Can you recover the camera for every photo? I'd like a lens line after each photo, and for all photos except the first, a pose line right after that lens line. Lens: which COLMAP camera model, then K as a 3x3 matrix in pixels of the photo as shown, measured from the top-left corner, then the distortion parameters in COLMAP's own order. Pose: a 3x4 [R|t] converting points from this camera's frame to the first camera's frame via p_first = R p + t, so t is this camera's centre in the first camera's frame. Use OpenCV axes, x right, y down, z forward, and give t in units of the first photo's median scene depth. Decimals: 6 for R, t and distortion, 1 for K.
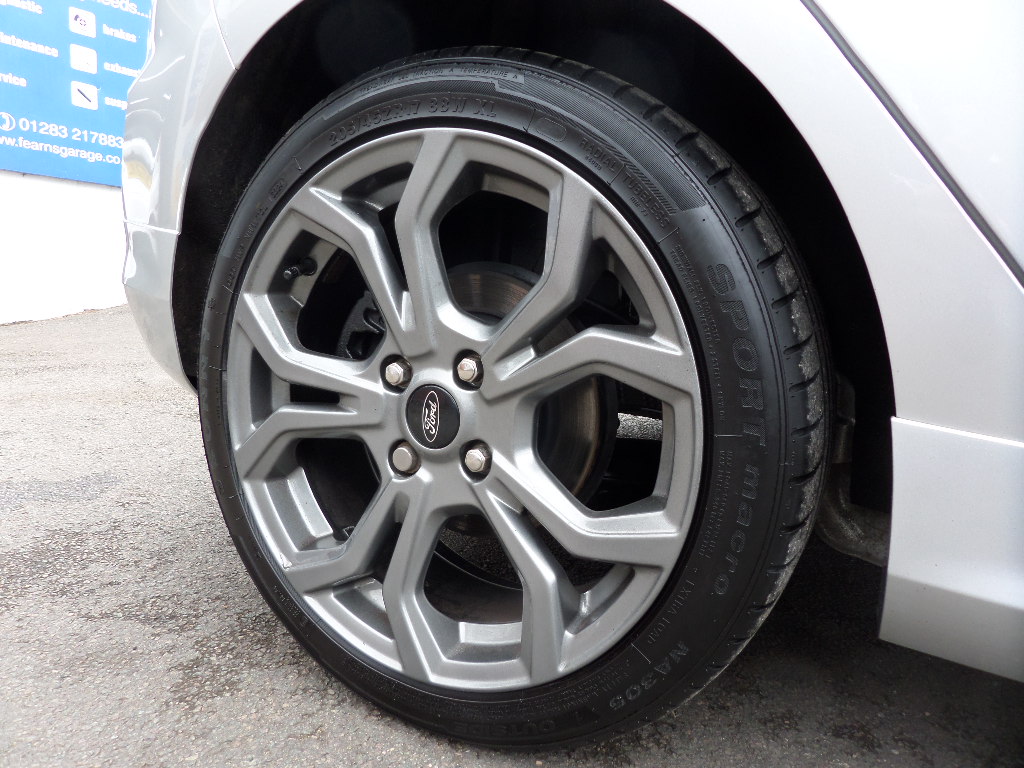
lens RADIAL K [[723.0, 0, 505.7], [0, 723.0, 383.4], [0, 0, 1]] dist [0.019950, -0.003351]
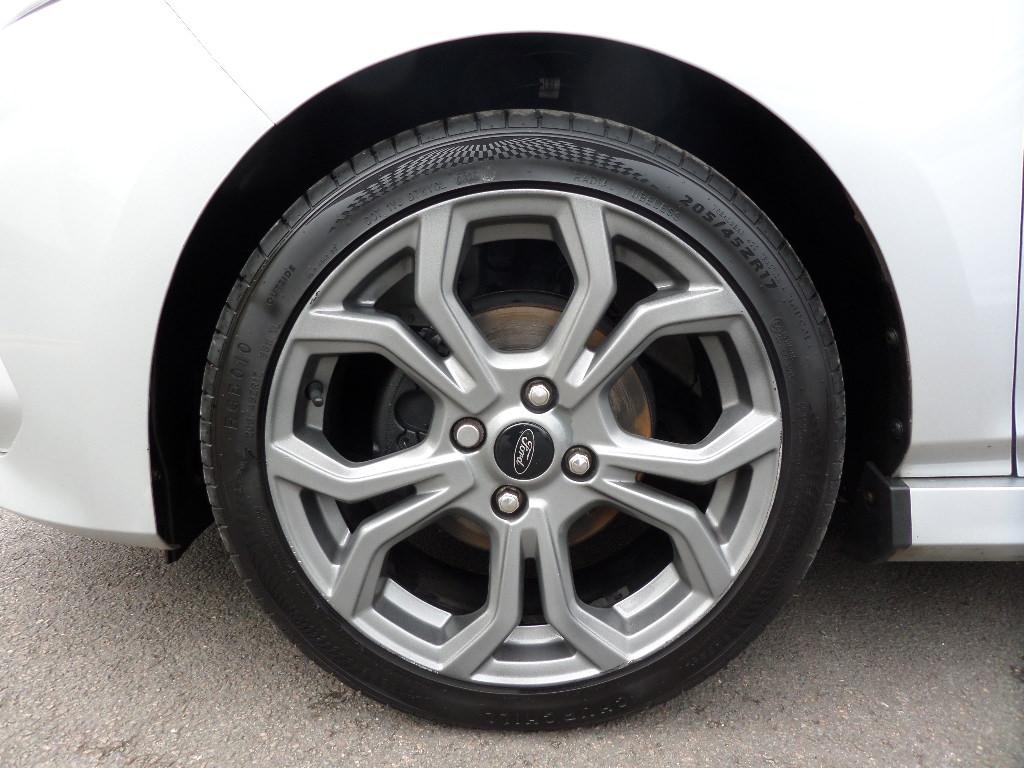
lens RADIAL K [[723.0, 0, 505.7], [0, 723.0, 383.4], [0, 0, 1]] dist [0.019950, -0.003351]
pose [[0.797858, -0.454294, 0.396281, -0.507806], [0.468778, 0.880849, 0.065979, -0.126452], [-0.379037, 0.133126, 0.915755, 0.004712]]
